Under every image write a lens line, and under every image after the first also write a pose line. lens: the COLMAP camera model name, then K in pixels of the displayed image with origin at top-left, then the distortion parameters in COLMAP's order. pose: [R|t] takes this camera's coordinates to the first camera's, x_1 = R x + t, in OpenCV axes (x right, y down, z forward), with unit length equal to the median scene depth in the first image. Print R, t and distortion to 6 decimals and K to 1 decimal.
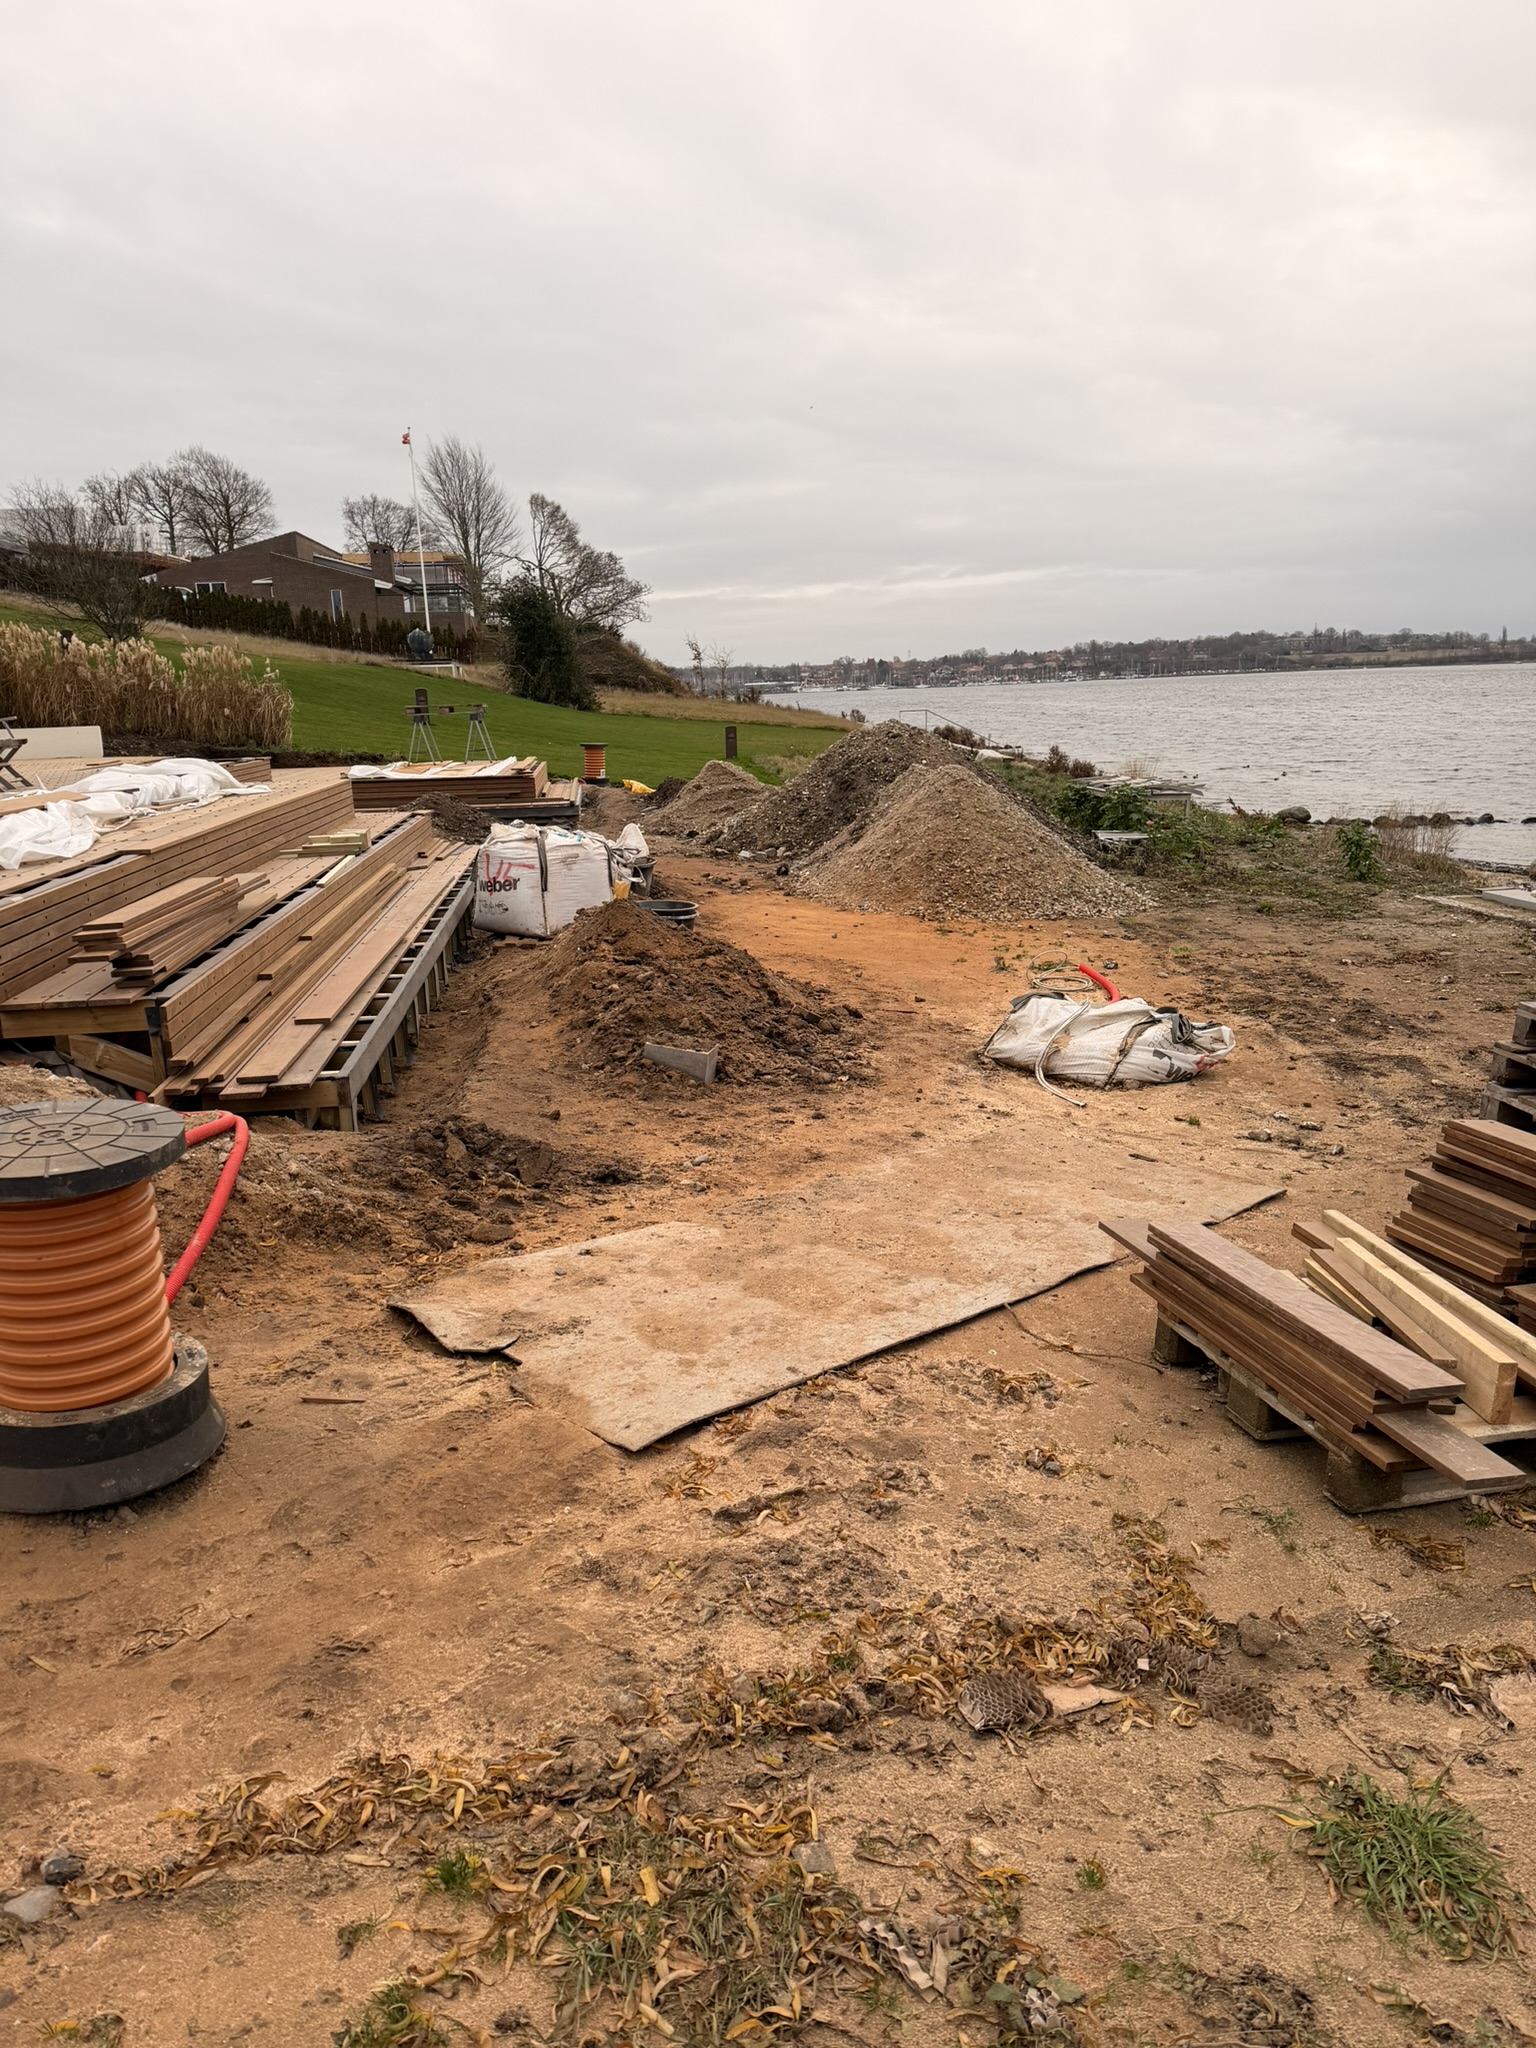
lens RADIAL K [[1416.6, 0, 752.4], [0, 1416.6, 1025.3], [0, 0, 1]] dist [0.072347, -0.086263]
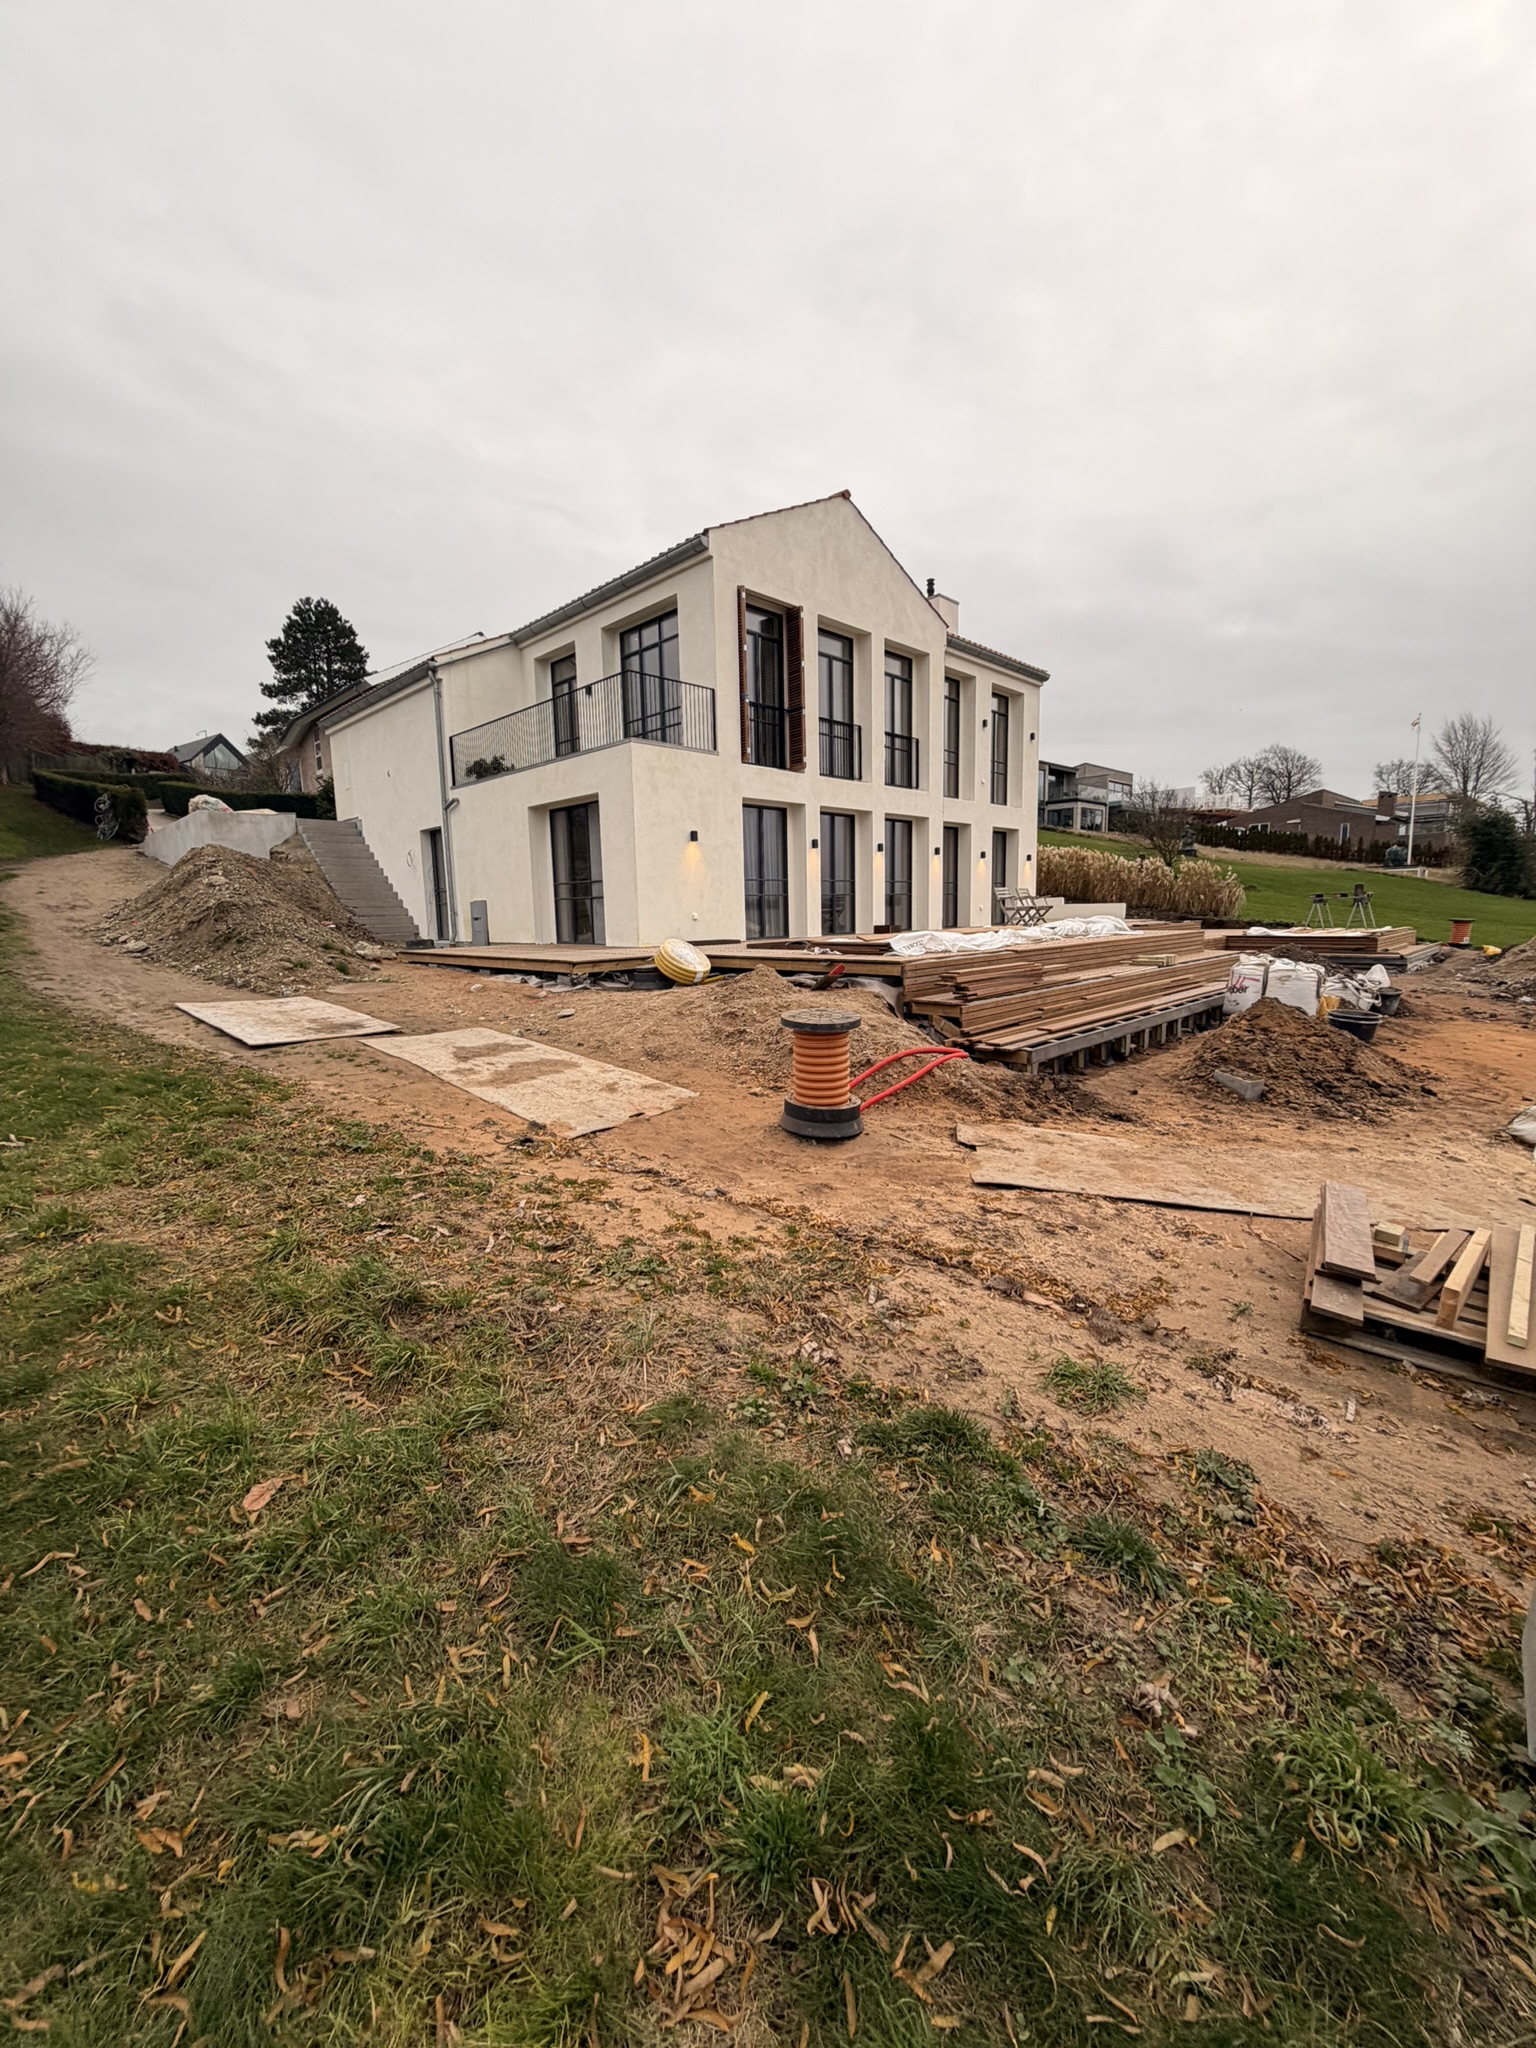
lens RADIAL K [[815.8, 0, 767.5], [0, 815.8, 1011.5], [0, 0, 1]] dist [-0.000184, -0.000165]
pose [[0.615945, 0.120883, -0.778460, 0.307487], [-0.182208, 0.983223, 0.008510, 0.028219], [0.766428, 0.136600, 0.627637, -0.071256]]
